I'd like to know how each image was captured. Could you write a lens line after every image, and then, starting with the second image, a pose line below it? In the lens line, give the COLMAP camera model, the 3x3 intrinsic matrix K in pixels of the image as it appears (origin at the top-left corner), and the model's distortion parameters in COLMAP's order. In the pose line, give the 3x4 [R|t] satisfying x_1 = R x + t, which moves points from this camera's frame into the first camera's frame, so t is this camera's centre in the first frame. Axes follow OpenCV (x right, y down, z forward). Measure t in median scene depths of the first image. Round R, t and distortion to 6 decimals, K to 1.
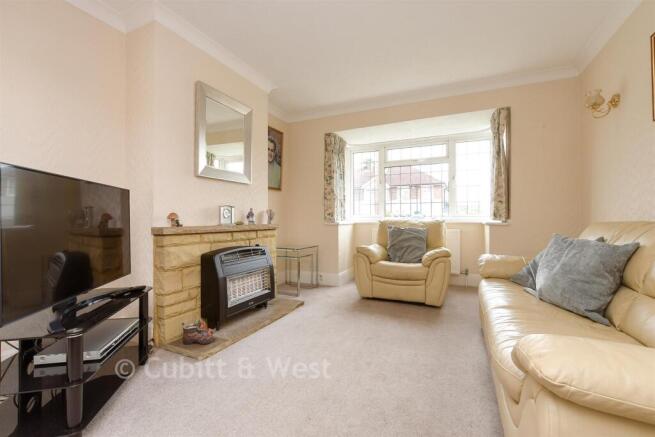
lens RADIAL K [[286.3, 0, 326.9], [0, 286.3, 214.9], [0, 0, 1]] dist [-0.005713, 0.000216]
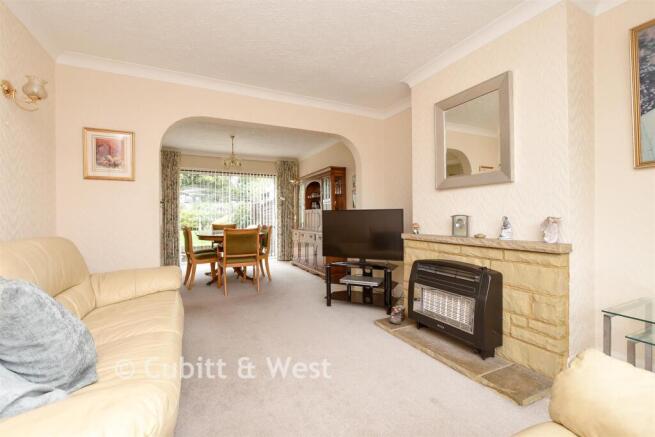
lens RADIAL K [[286.3, 0, 327.2], [0, 286.3, 219.2], [0, 0, 1]] dist [-0.005713, 0.000216]
pose [[-0.611488, 0.002664, -0.791250, 0.527347], [0.006113, 0.999980, -0.001358, -0.018325], [0.791230, -0.005667, -0.611492, 1.032683]]
